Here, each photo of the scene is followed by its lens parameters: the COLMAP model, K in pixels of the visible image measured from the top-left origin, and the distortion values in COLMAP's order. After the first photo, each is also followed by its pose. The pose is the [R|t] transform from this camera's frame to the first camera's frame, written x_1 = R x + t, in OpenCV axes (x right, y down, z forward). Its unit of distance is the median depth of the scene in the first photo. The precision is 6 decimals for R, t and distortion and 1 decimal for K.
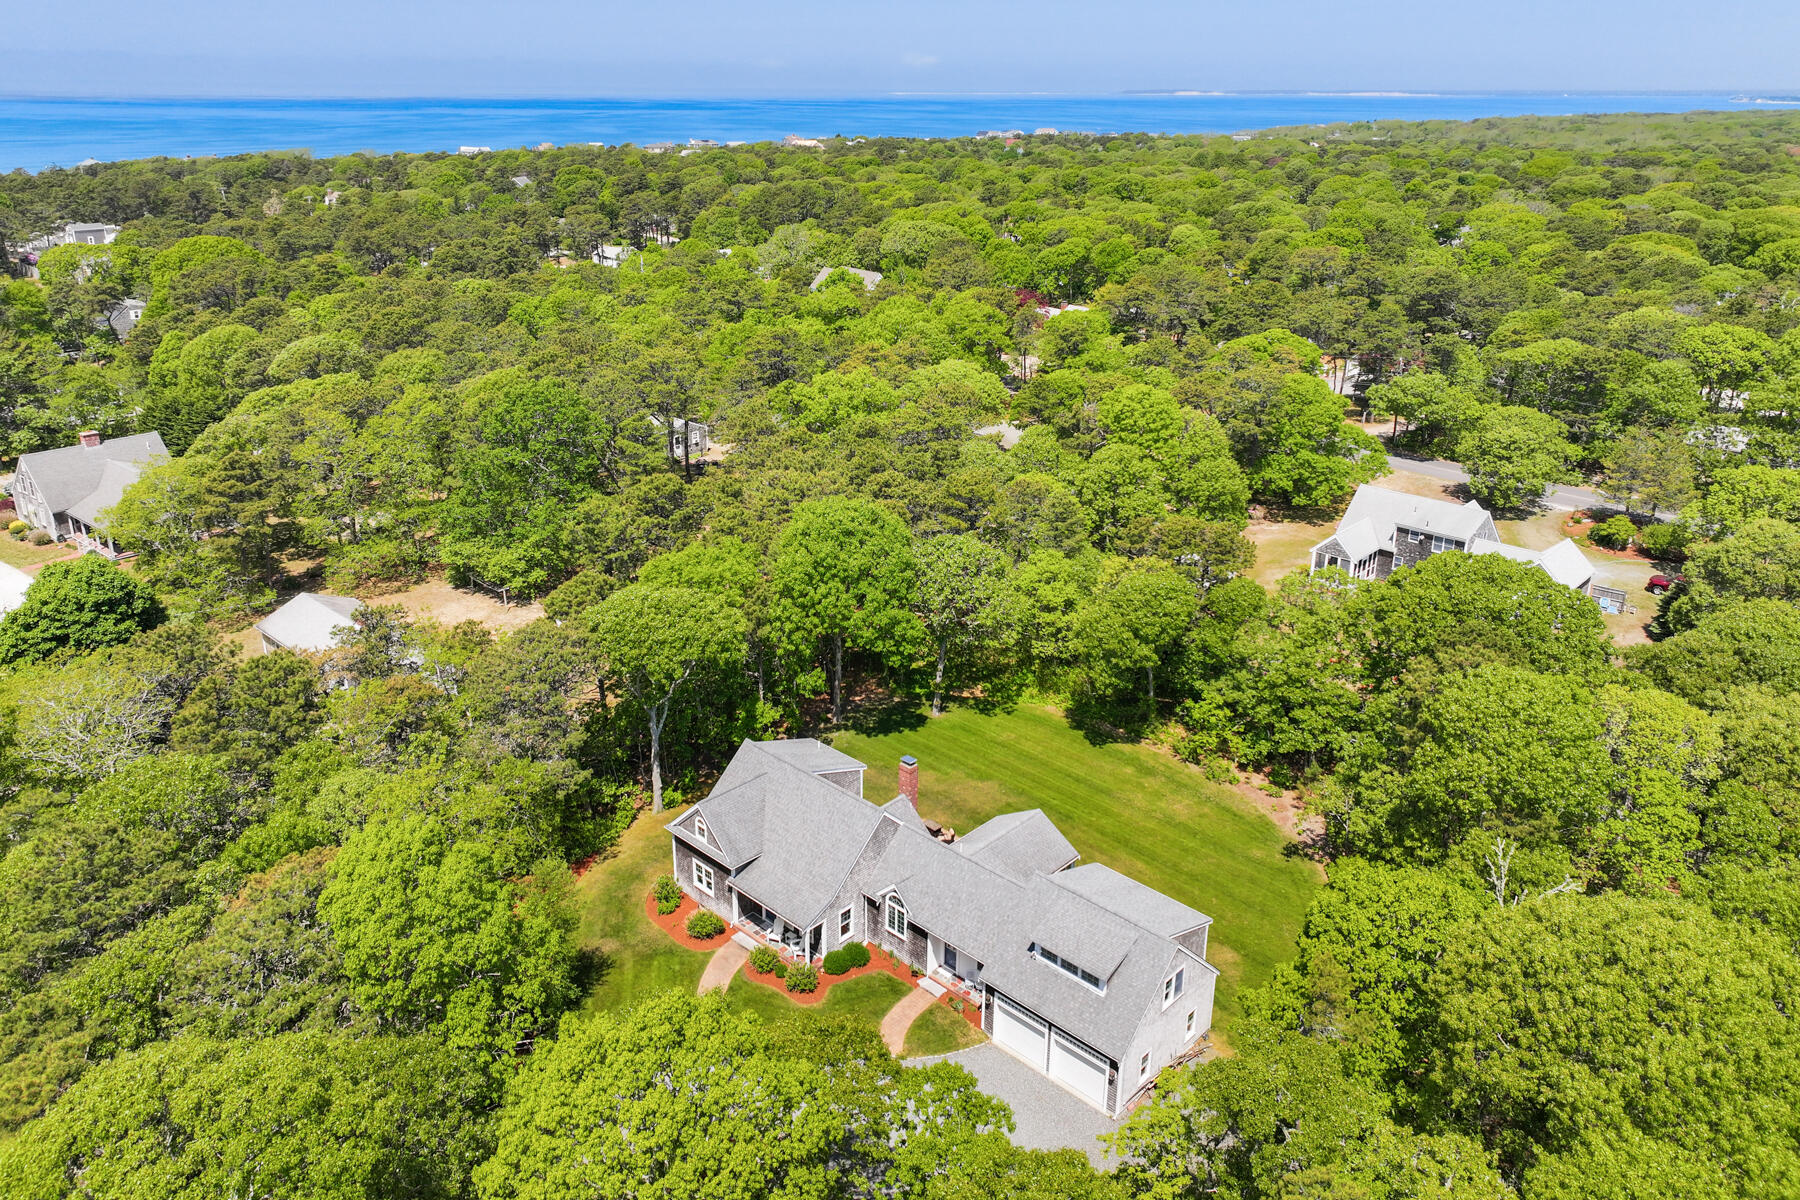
lens RADIAL K [[1247.6, 0, 904.3], [0, 1247.6, 523.0], [0, 0, 1]] dist [0.005534, 0.001366]
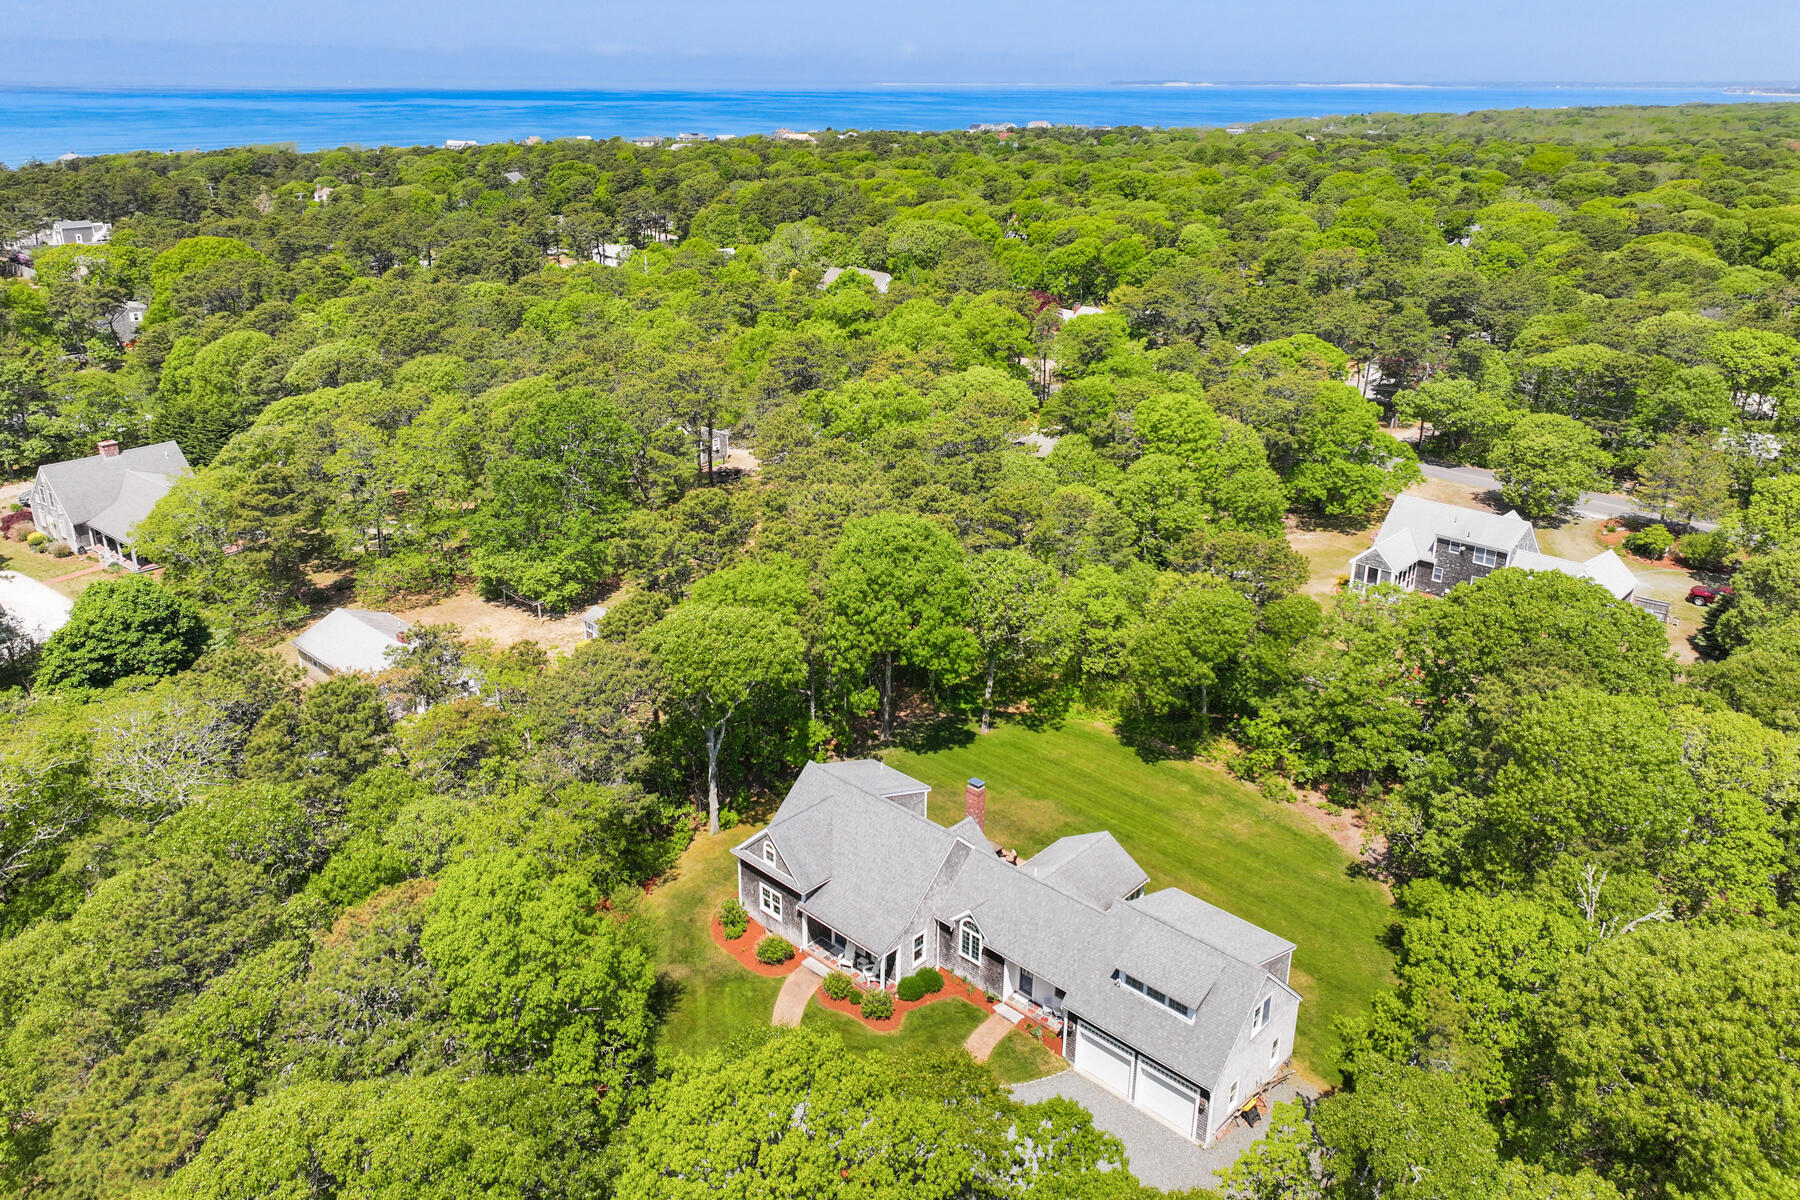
lens RADIAL K [[1265.0, 0, 902.6], [0, 1265.0, 523.0], [0, 0, 1]] dist [0.006796, -0.002150]
pose [[0.999972, -0.001393, 0.007348, -0.053007], [0.001381, 0.999998, 0.001594, -0.015150], [-0.007350, -0.001583, 0.999972, -0.003900]]
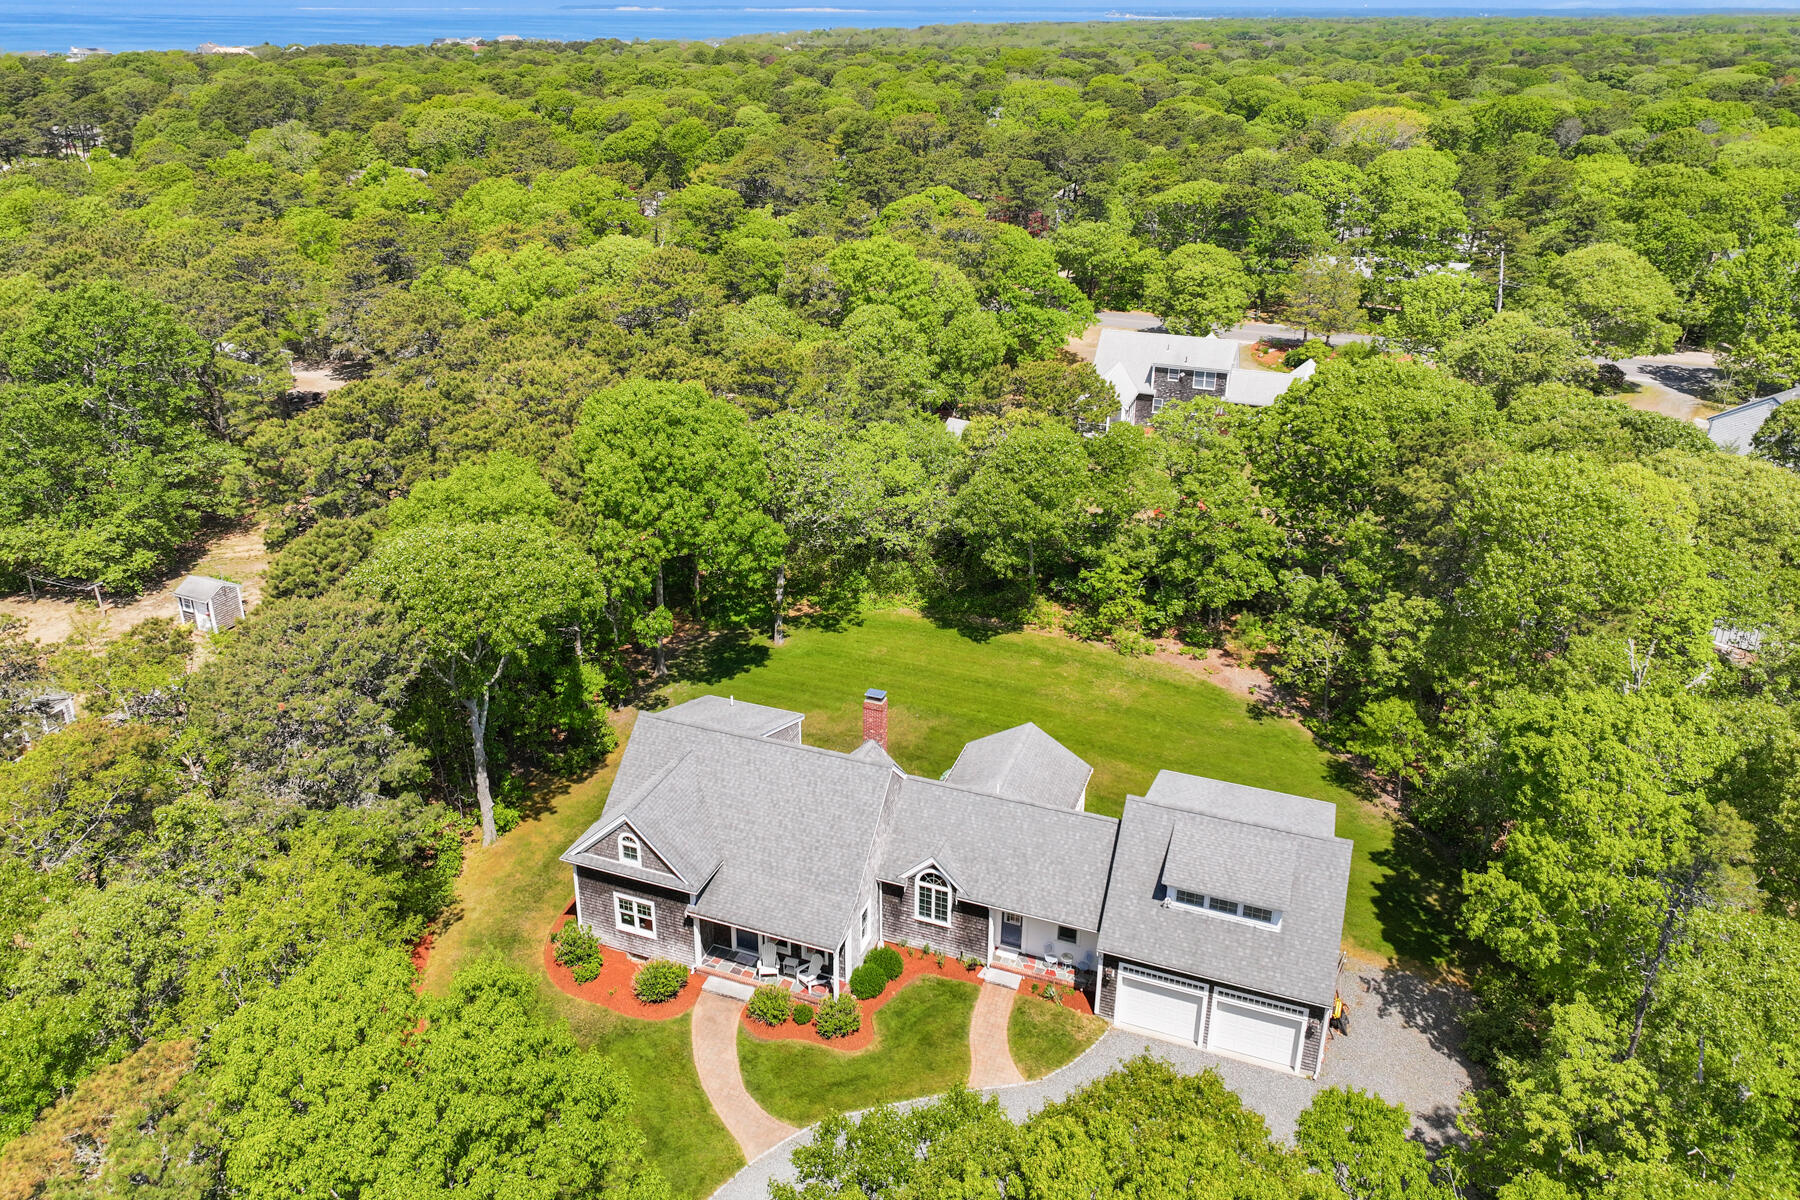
lens RADIAL K [[1266.1, 0, 899.1], [0, 1266.1, 512.4], [0, 0, 1]] dist [0.002368, 0.001896]
pose [[0.922167, -0.145037, 0.358569, -0.205771], [0.126535, 0.989147, 0.074674, 0.022398], [-0.365508, -0.023490, 0.930512, 0.244697]]
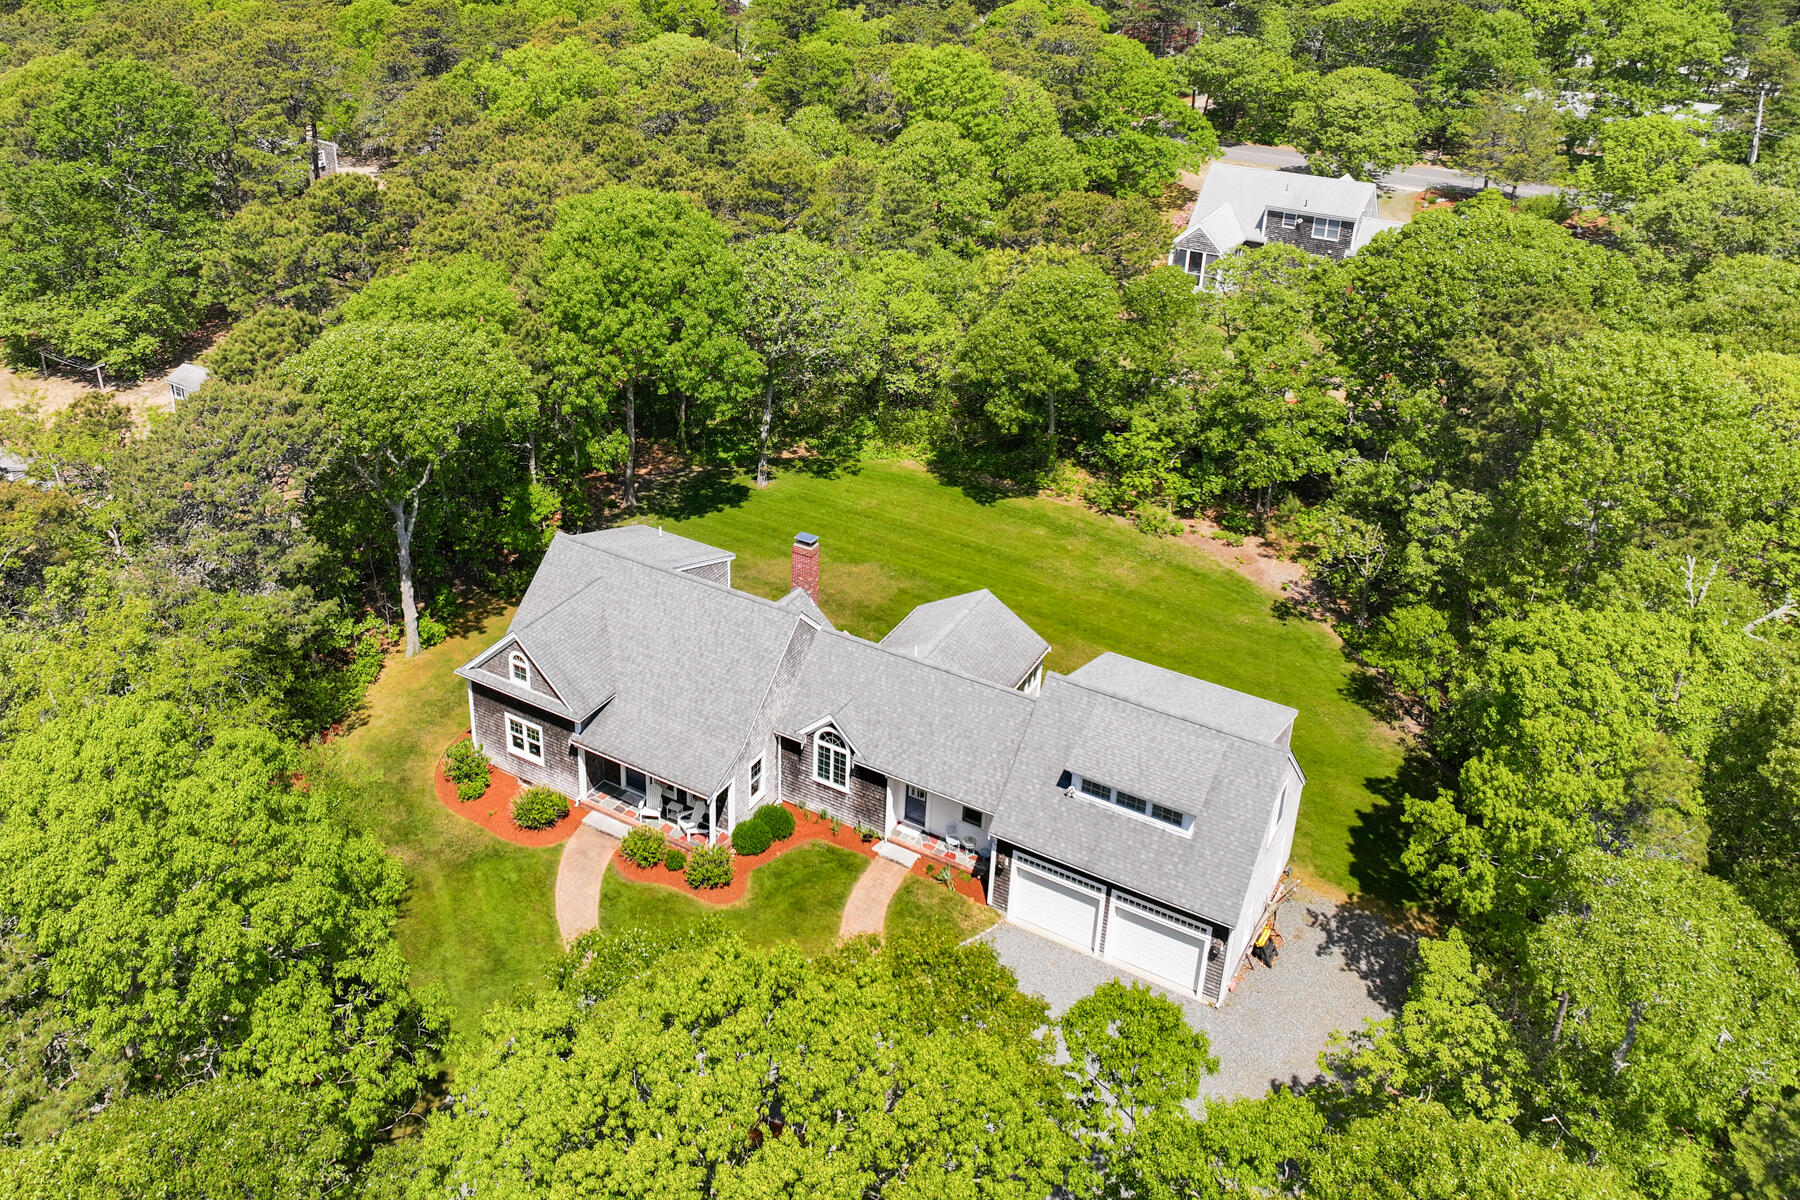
lens RADIAL K [[1452.7, 0, 785.9], [0, 1452.7, 408.6], [0, 0, 1]] dist [0.008921, -0.011164]
pose [[0.980255, -0.079144, 0.181207, -0.126084], [0.064229, 0.994157, 0.086752, 0.040731], [-0.187015, -0.073401, 0.979611, 0.185879]]
